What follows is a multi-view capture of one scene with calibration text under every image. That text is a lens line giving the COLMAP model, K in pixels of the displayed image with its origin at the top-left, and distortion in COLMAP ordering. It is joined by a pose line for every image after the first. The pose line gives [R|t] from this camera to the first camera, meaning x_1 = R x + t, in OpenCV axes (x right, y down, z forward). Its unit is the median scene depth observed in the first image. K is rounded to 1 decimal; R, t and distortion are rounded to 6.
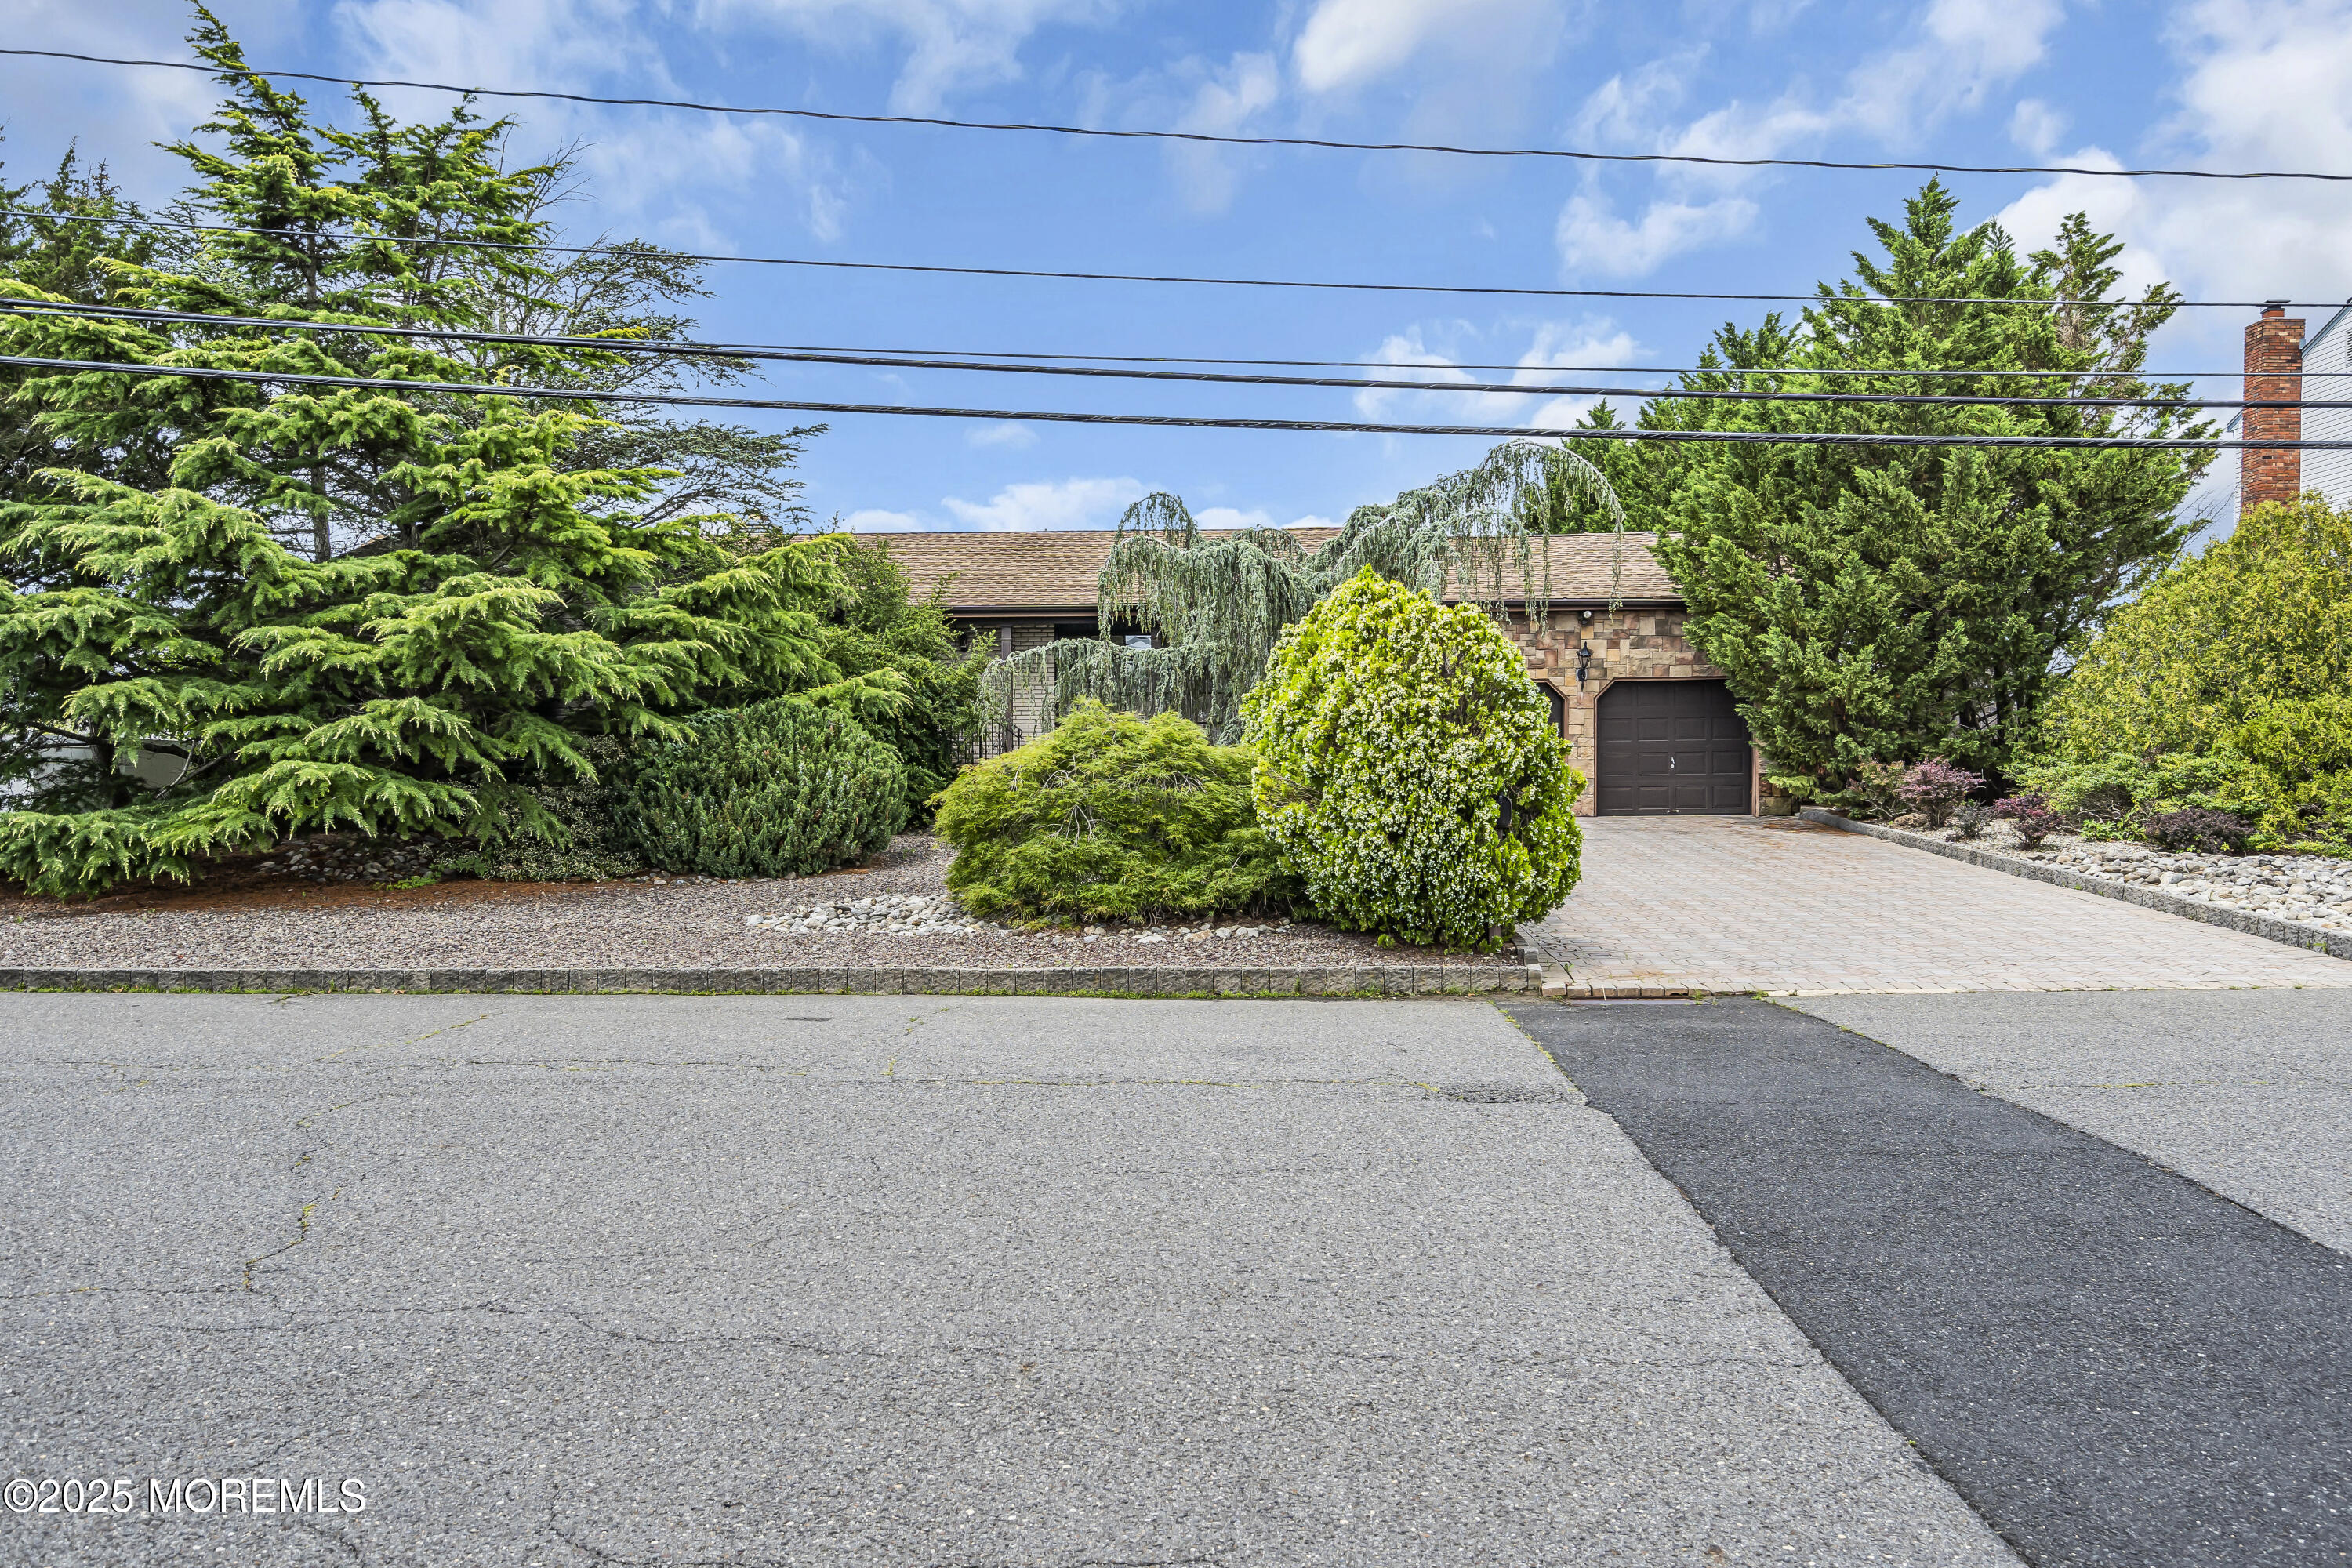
lens RADIAL K [[1986.9, 0, 1176.0], [0, 1986.9, 784.0], [0, 0, 1]] dist [0.004834, -0.002683]
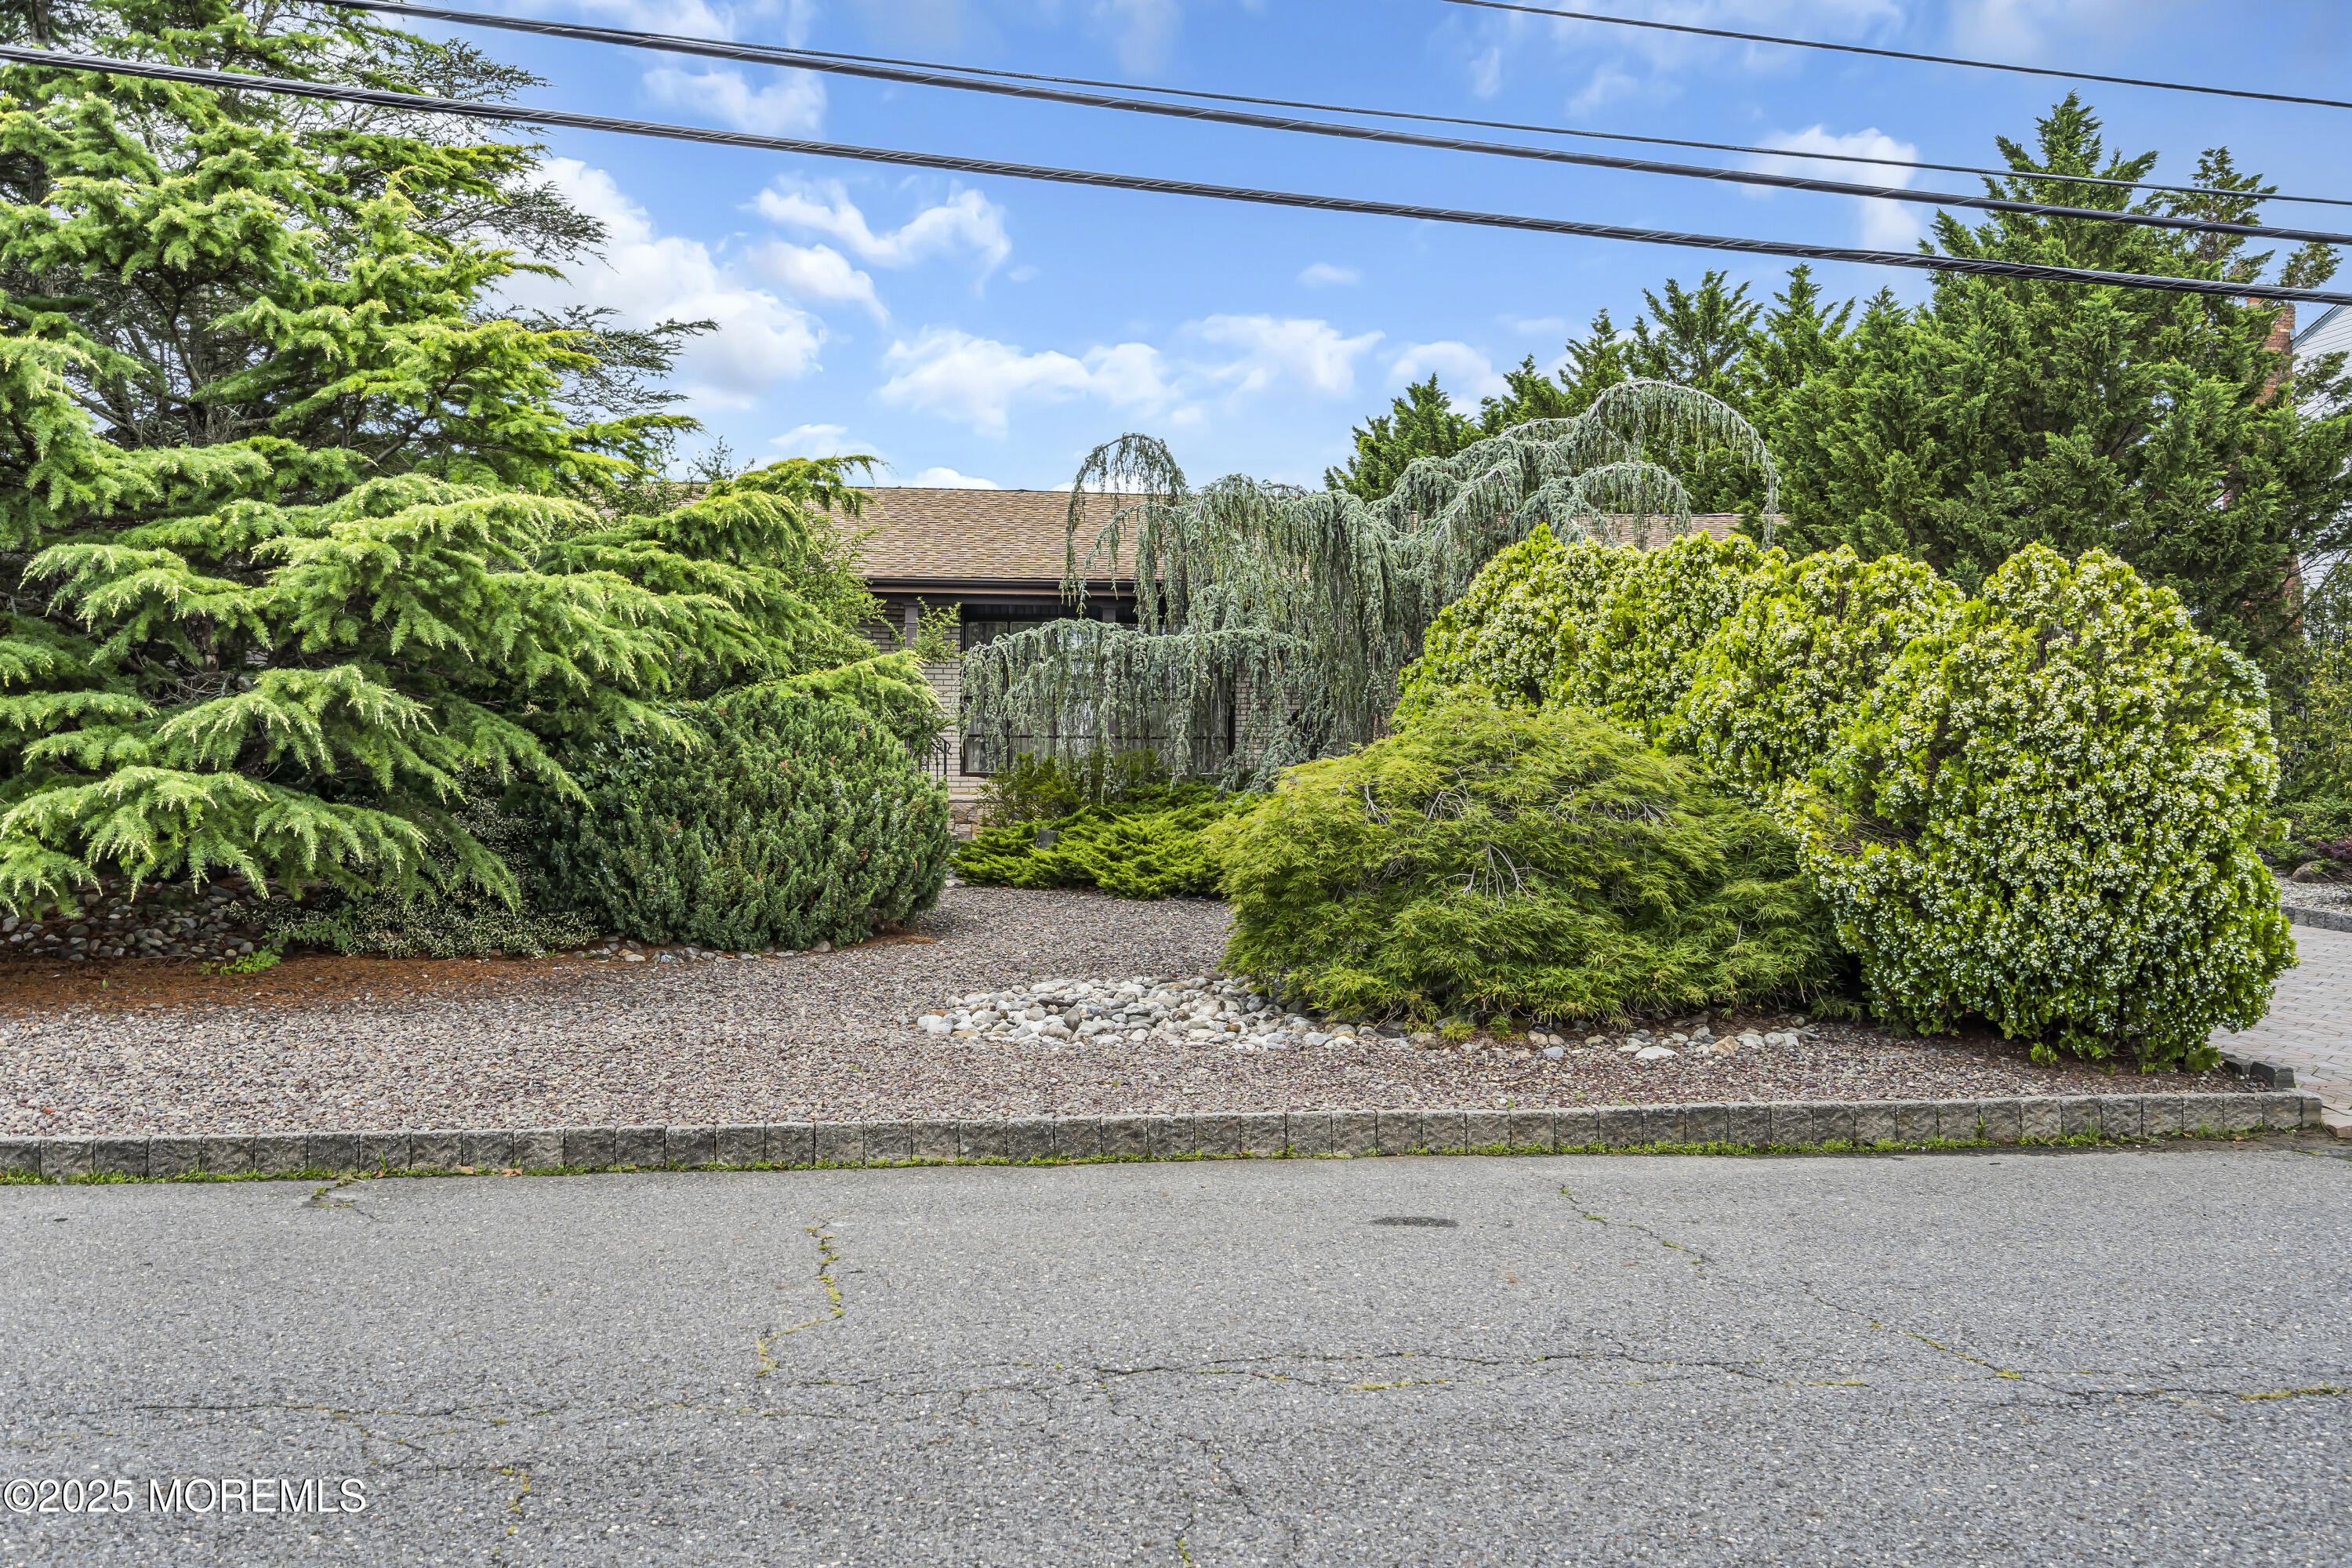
lens RADIAL K [[2203.3, 0, 1176.0], [0, 2203.3, 784.0], [0, 0, 1]] dist [0.007159, 0.001585]
pose [[0.979526, 0.009841, 0.201078, -0.264166], [-0.006512, 0.999831, -0.017207, 0.003206], [-0.201213, 0.015545, 0.979424, 0.276113]]
